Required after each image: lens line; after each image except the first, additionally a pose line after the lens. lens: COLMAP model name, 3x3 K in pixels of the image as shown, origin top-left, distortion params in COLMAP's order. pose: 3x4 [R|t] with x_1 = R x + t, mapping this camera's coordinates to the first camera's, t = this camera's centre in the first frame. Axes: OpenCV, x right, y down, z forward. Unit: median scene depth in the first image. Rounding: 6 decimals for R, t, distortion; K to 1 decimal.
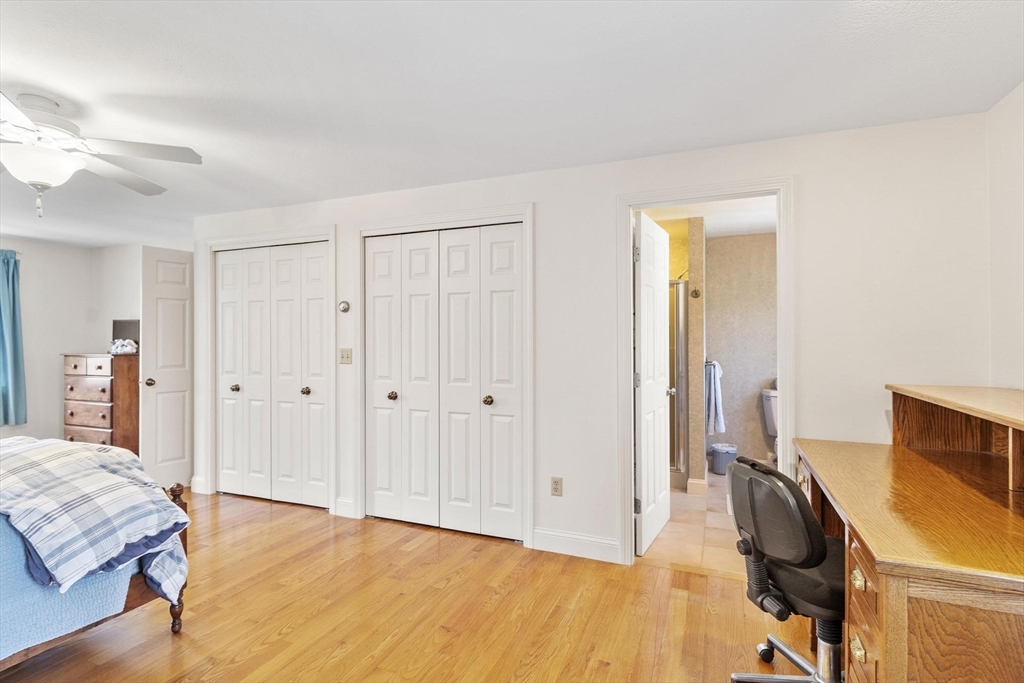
lens RADIAL K [[517.1, 0, 512.0], [0, 517.1, 341.5], [0, 0, 1]] dist [0.000759, -0.000798]
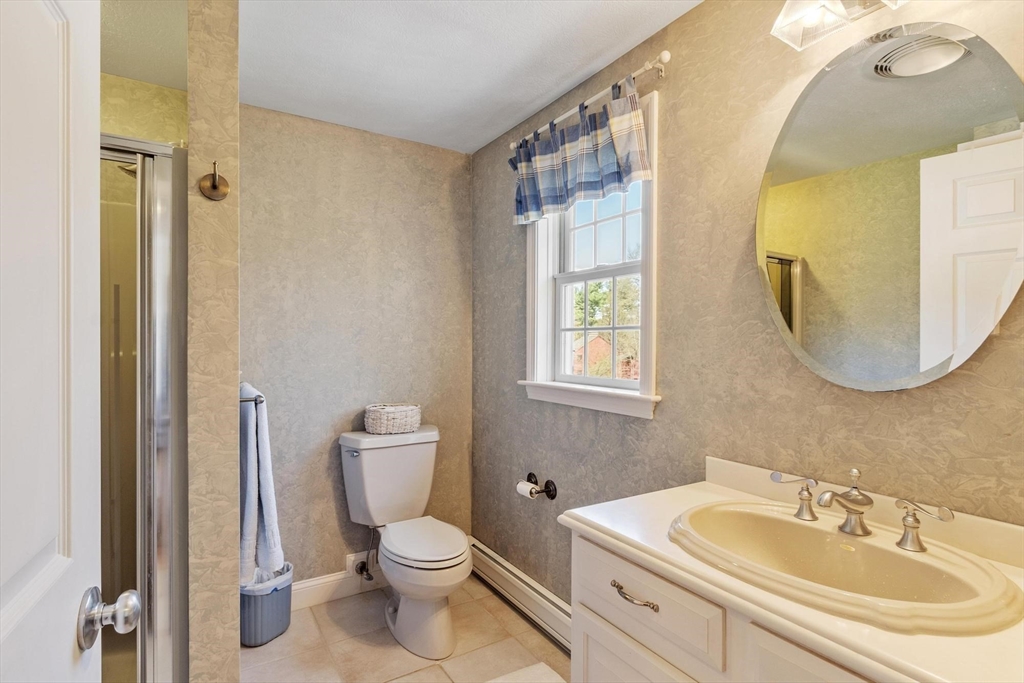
lens RADIAL K [[526.0, 0, 506.2], [0, 526.0, 346.1], [0, 0, 1]] dist [0.000274, -0.001398]
pose [[0.607799, -0.000560, 0.794090, 0.183156], [-0.007138, 0.999956, 0.006168, 0.002886], [-0.794059, -0.009417, 0.607768, 0.581807]]
